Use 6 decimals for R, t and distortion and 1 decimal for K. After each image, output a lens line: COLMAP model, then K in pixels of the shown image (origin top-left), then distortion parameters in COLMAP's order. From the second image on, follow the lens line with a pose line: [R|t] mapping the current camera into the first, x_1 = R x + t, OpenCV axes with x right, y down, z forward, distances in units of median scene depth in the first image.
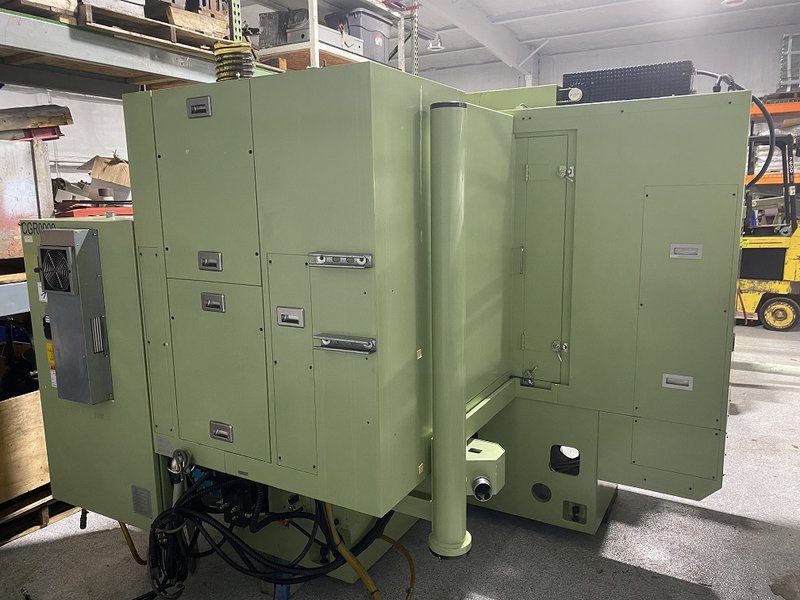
lens RADIAL K [[607.6, 0, 400.0], [0, 607.6, 300.0], [0, 0, 1]] dist [0.006657, -0.000287]
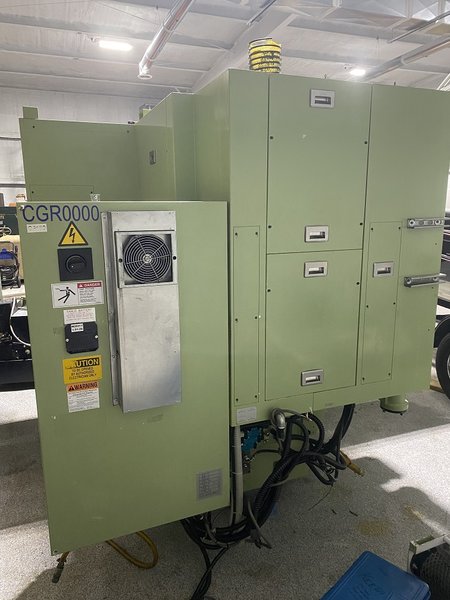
lens RADIAL K [[455.7, 0, 225.0], [0, 455.7, 300.0], [0, 0, 1]] dist [0.006657, -0.000287]
pose [[0.641846, -0.155155, 0.750973, -1.105447], [0.134131, 0.986935, 0.089266, -0.039295], [-0.755012, 0.043434, 0.654271, 0.562341]]
